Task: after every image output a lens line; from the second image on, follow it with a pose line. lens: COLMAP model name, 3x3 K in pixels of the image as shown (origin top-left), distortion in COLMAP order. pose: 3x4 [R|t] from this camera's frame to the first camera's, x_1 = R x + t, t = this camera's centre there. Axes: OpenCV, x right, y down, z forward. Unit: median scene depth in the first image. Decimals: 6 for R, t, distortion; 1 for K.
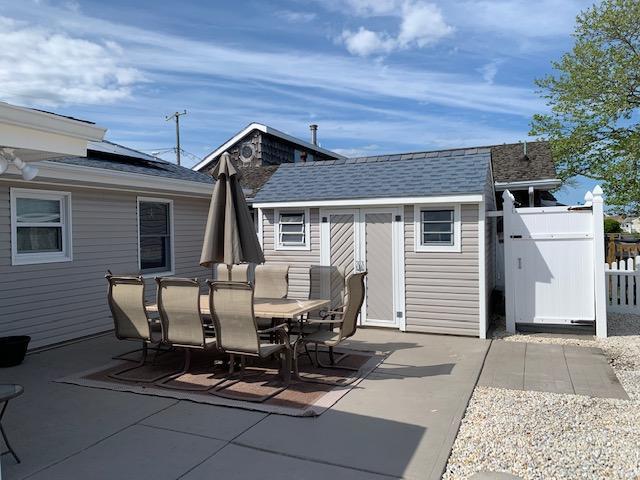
lens RADIAL K [[486.9, 0, 320.0], [0, 486.9, 240.0], [0, 0, 1]] dist [-0.005610, -0.001435]
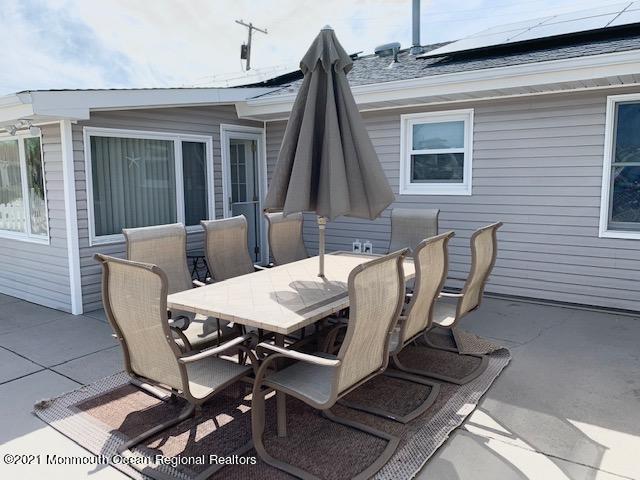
lens RADIAL K [[486.9, 0, 320.0], [0, 486.9, 240.0], [0, 0, 1]] dist [-0.005610, -0.001435]
pose [[-0.220965, 0.154012, -0.963044, 0.320858], [0.000693, 0.987477, 0.157760, -0.010991], [0.975281, 0.034192, -0.218305, 0.880595]]
